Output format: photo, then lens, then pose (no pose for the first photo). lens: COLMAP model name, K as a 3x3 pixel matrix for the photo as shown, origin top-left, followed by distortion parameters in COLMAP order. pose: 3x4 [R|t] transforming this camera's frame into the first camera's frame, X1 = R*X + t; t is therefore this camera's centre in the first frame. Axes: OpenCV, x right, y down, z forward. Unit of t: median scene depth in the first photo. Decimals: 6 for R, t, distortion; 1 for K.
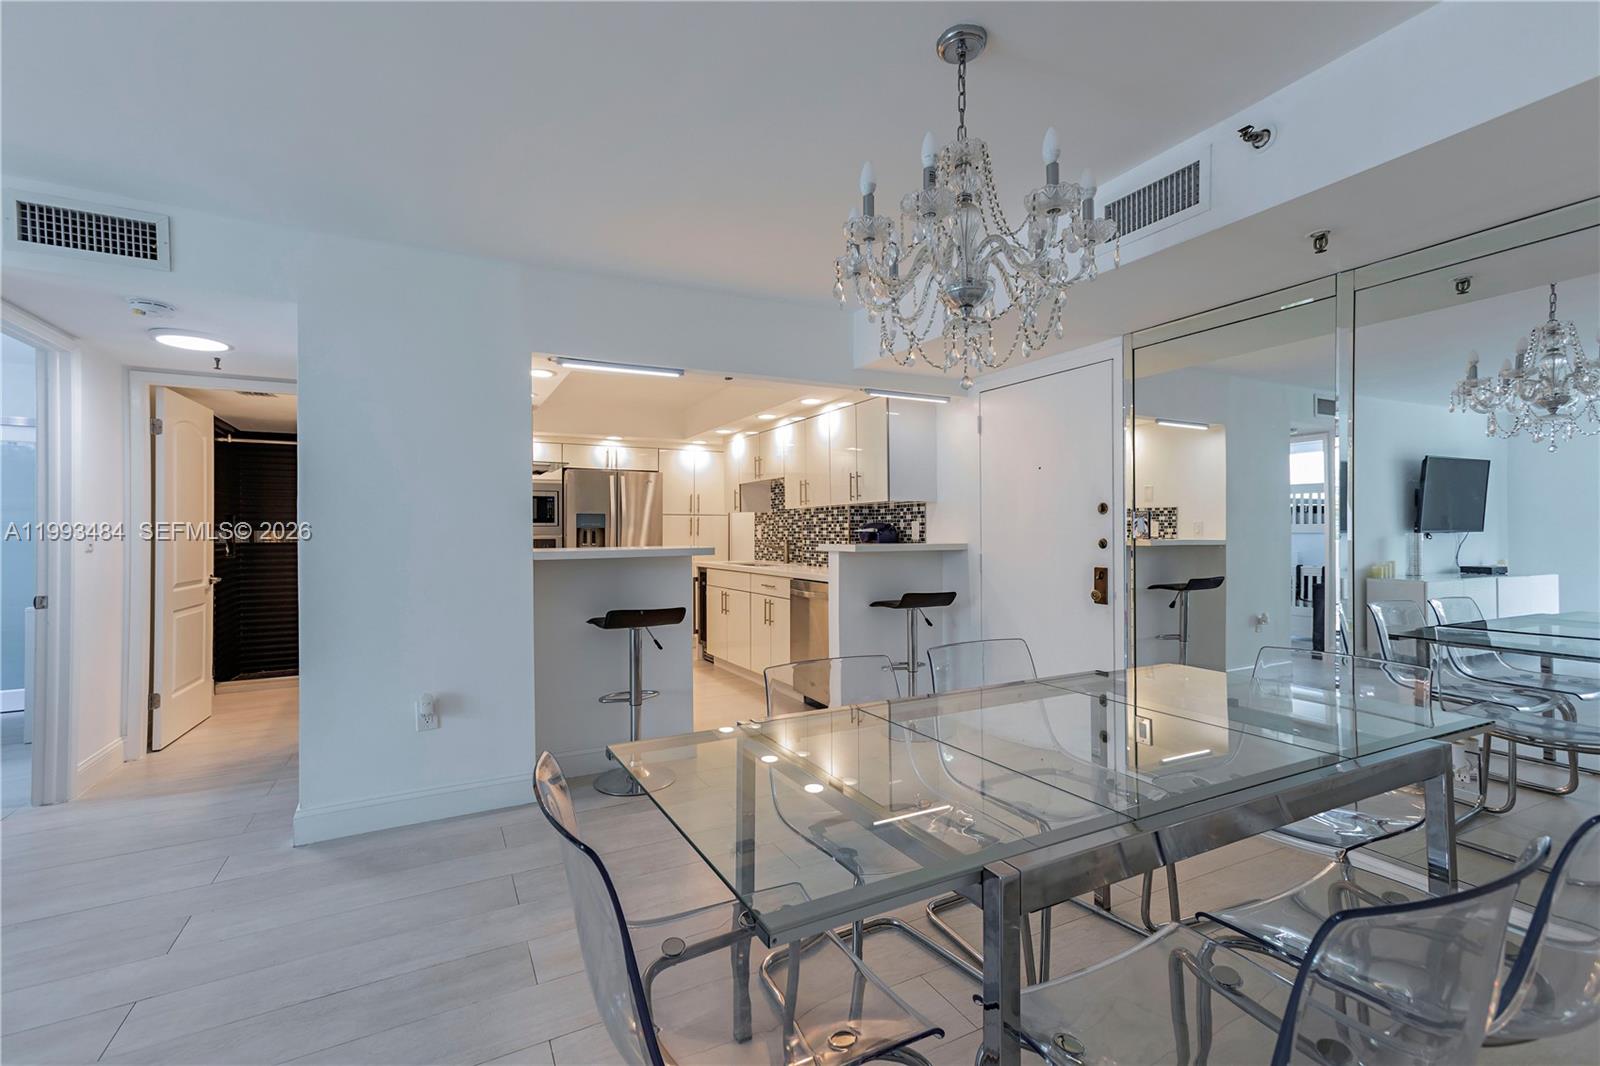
lens RADIAL K [[702.1, 0, 800.0], [0, 702.1, 533.0], [0, 0, 1]] dist [0.000236, 0.000006]
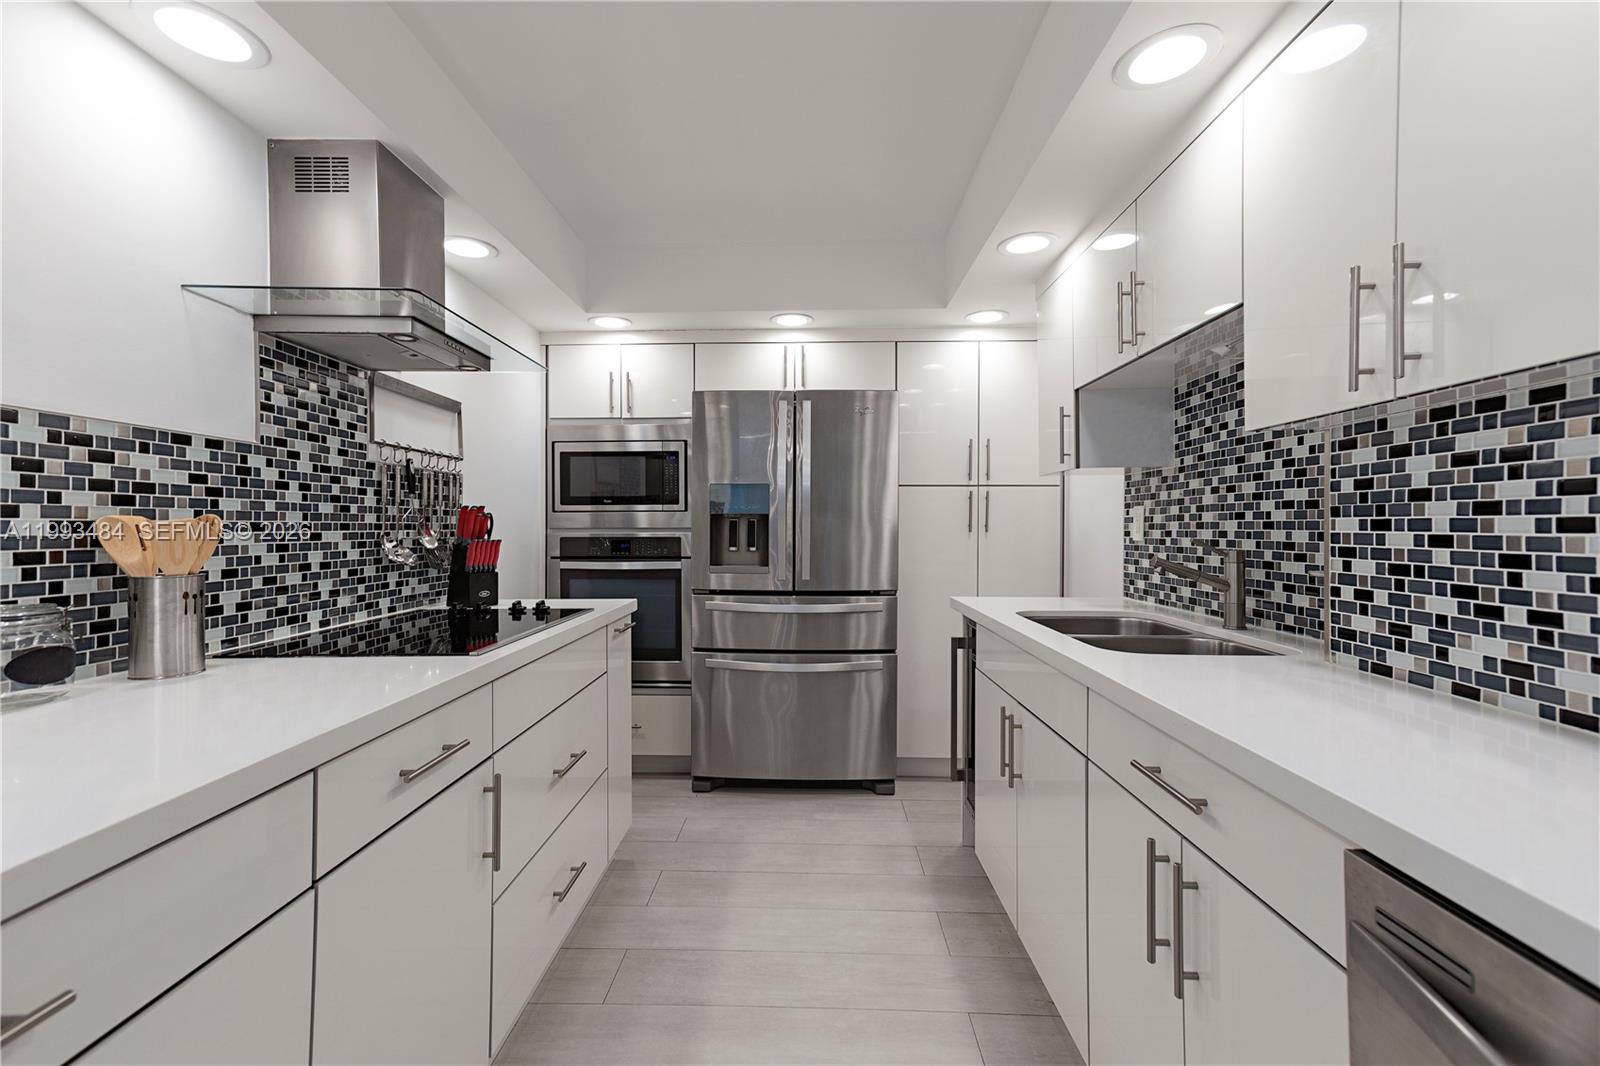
lens RADIAL K [[702.1, 0, 800.0], [0, 702.1, 533.0], [0, 0, 1]] dist [0.000236, 0.000006]
pose [[0.869394, 0.007856, -0.494057, -0.032245], [-0.002454, 0.999930, 0.011582, -0.000501], [0.494113, -0.008856, 0.869352, 0.638073]]
